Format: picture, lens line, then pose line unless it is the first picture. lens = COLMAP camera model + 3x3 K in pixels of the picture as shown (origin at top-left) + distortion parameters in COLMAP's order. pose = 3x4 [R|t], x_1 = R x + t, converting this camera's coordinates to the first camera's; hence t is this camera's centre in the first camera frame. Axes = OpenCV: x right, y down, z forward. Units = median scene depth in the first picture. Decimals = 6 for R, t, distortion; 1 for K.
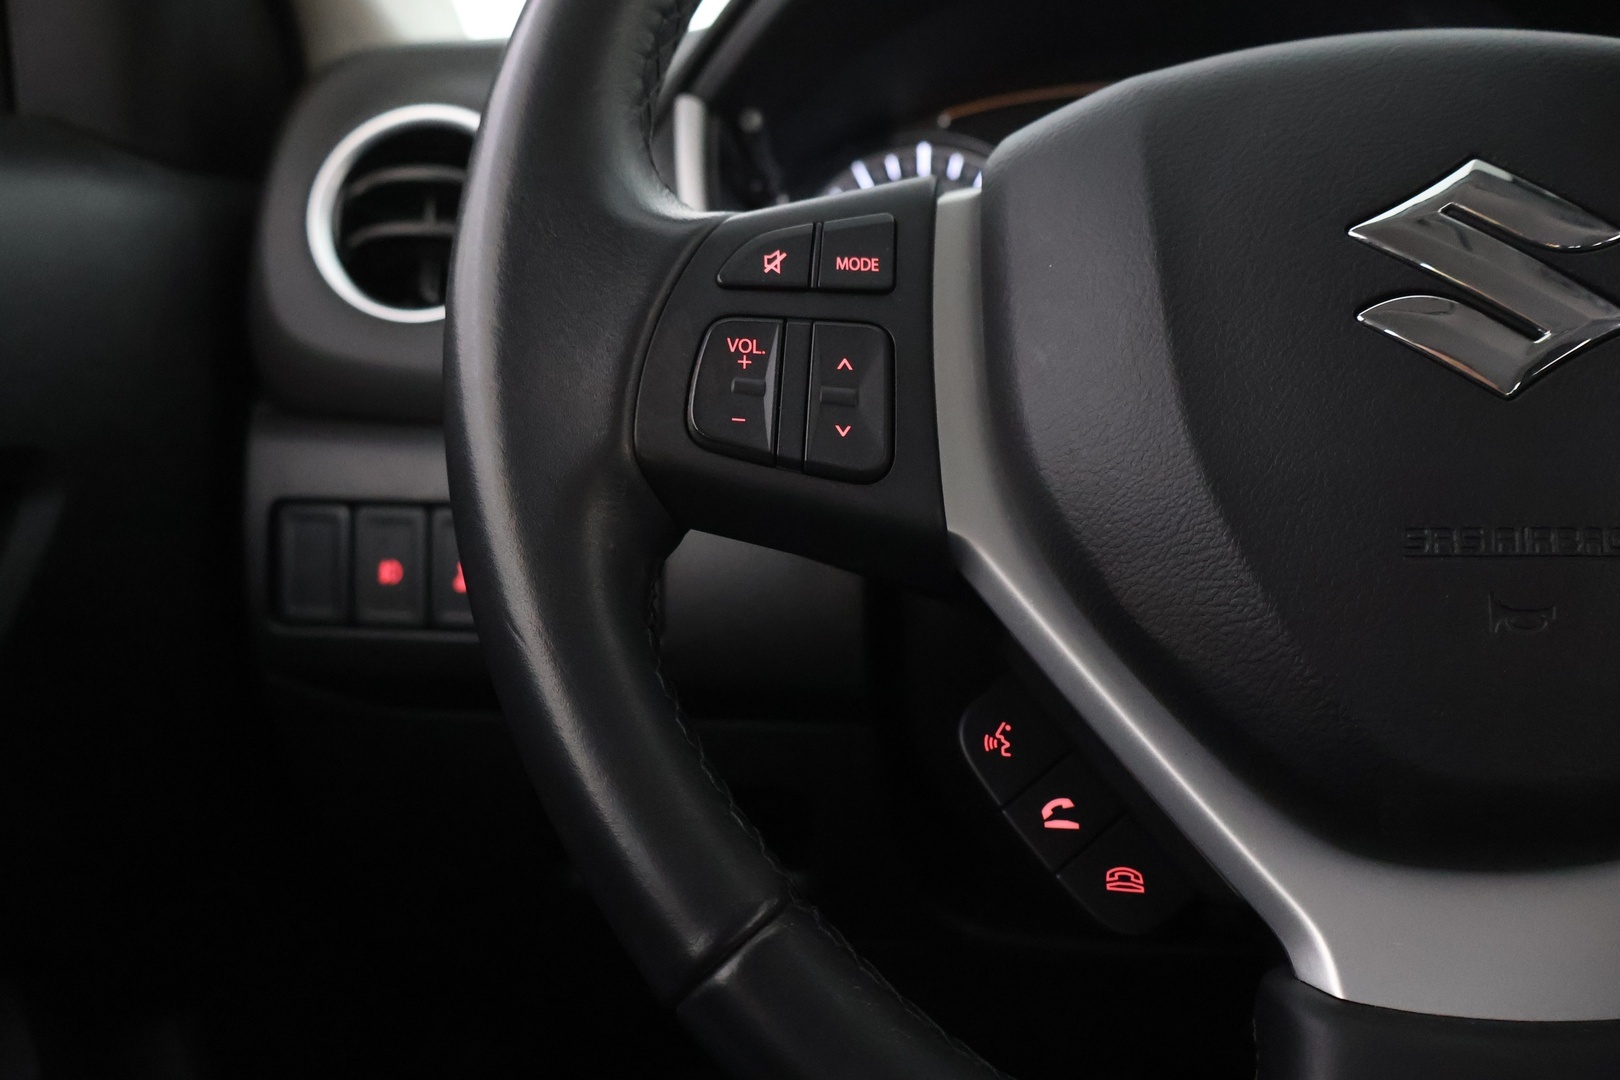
lens RADIAL K [[1393.7, 0, 818.7], [0, 1393.7, 537.7], [0, 0, 1]] dist [0.020864, 0.002552]
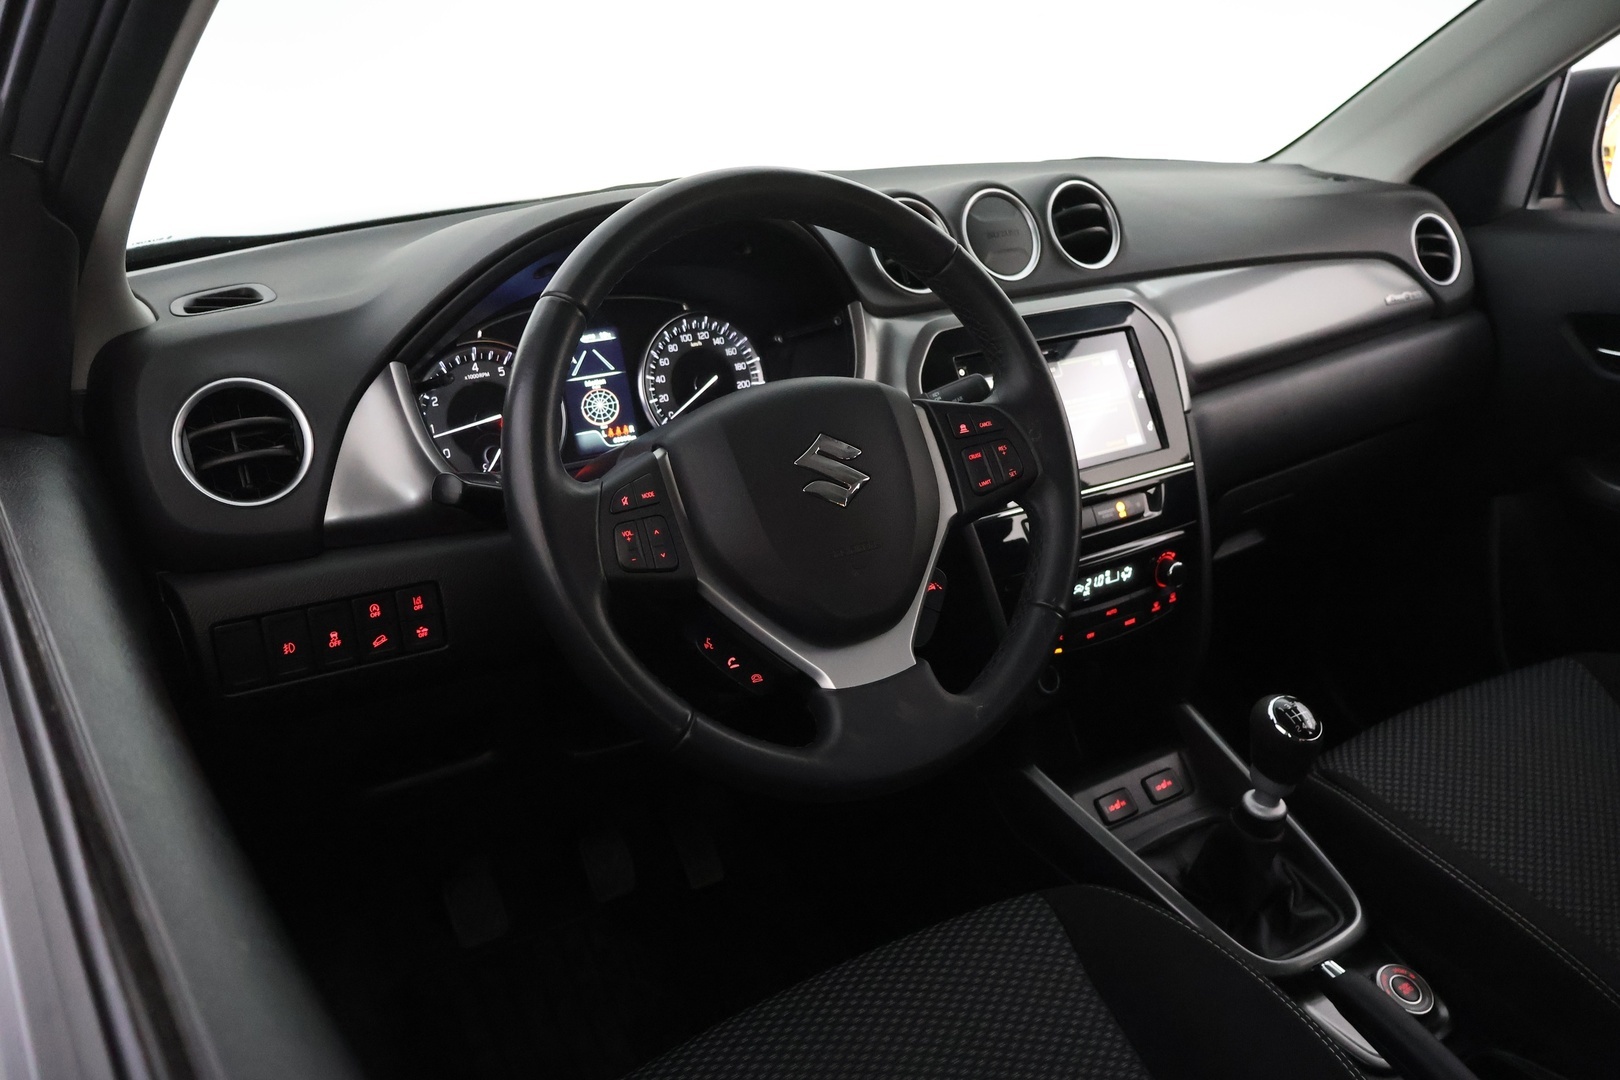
lens RADIAL K [[1393.7, 0, 814.3], [0, 1393.7, 543.8], [0, 0, 1]] dist [0.020864, 0.002552]
pose [[0.784055, -0.219329, 0.580649, -1.329566], [0.158424, 0.975217, 0.154447, -0.467143], [-0.600133, -0.029106, 0.799370, -1.423193]]
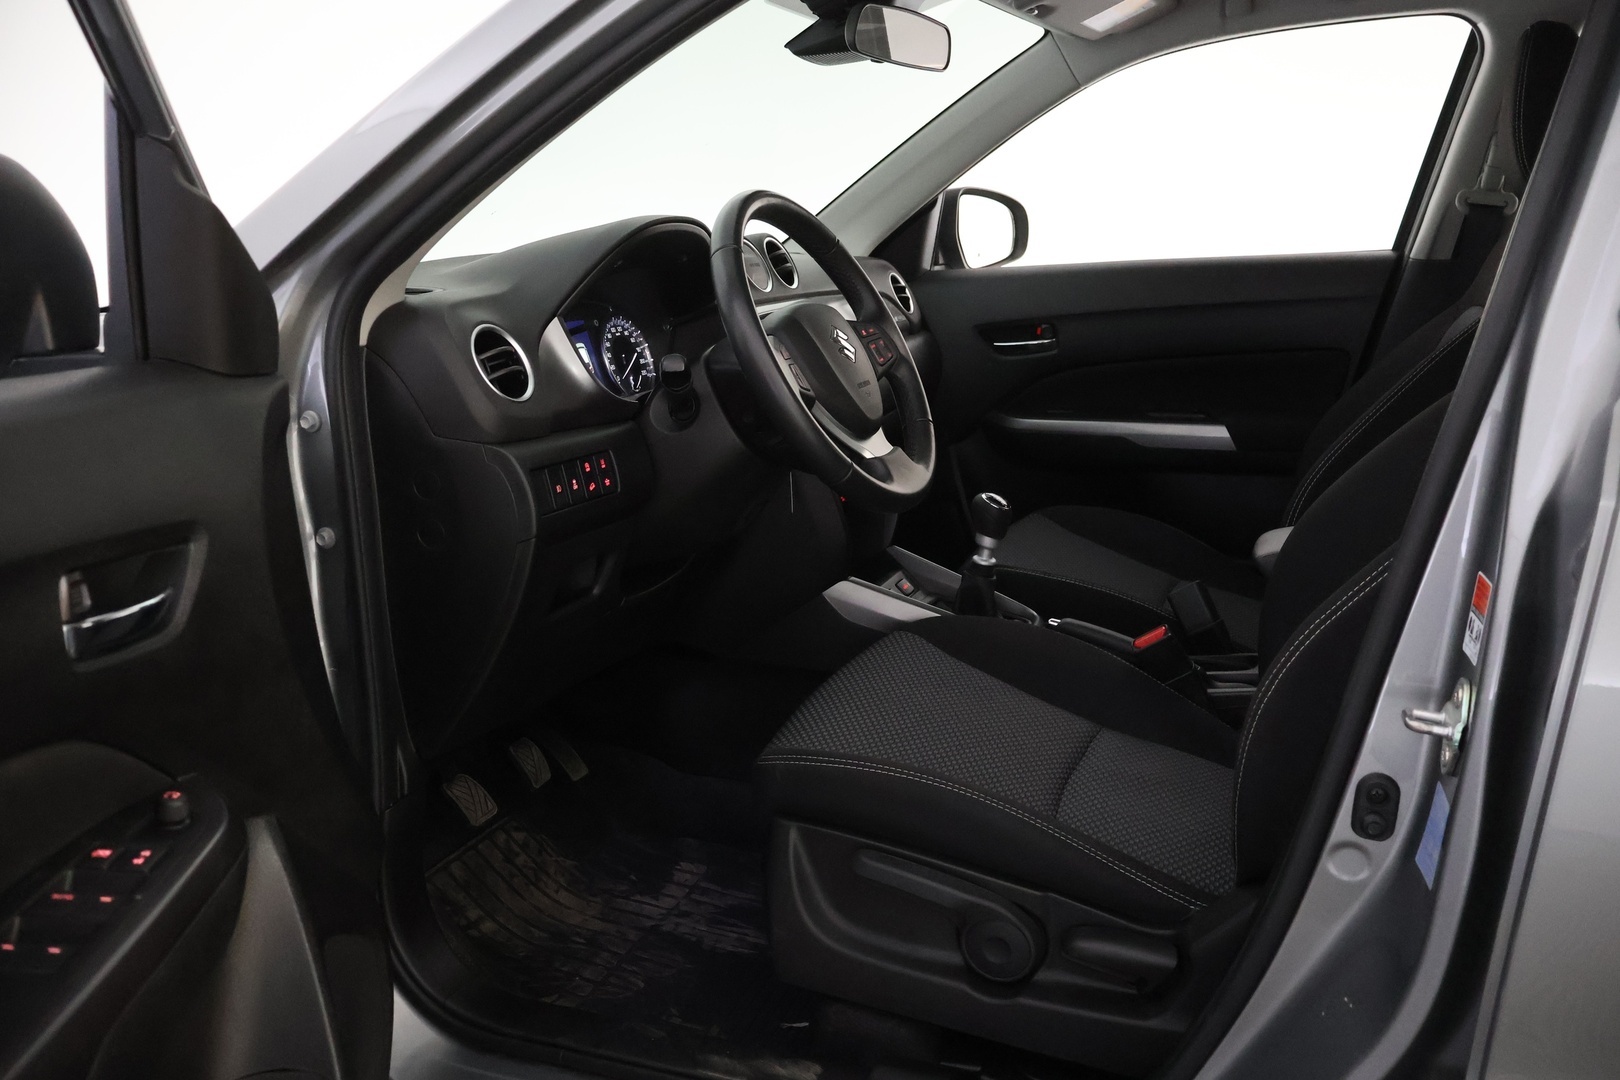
lens RADIAL K [[1393.7, 0, 805.2], [0, 1393.7, 547.1], [0, 0, 1]] dist [0.020864, 0.002552]
pose [[0.293898, -0.213536, 0.931679, -4.665642], [0.263401, 0.955079, 0.135809, -0.196374], [-0.918827, 0.205491, 0.336942, -0.656880]]
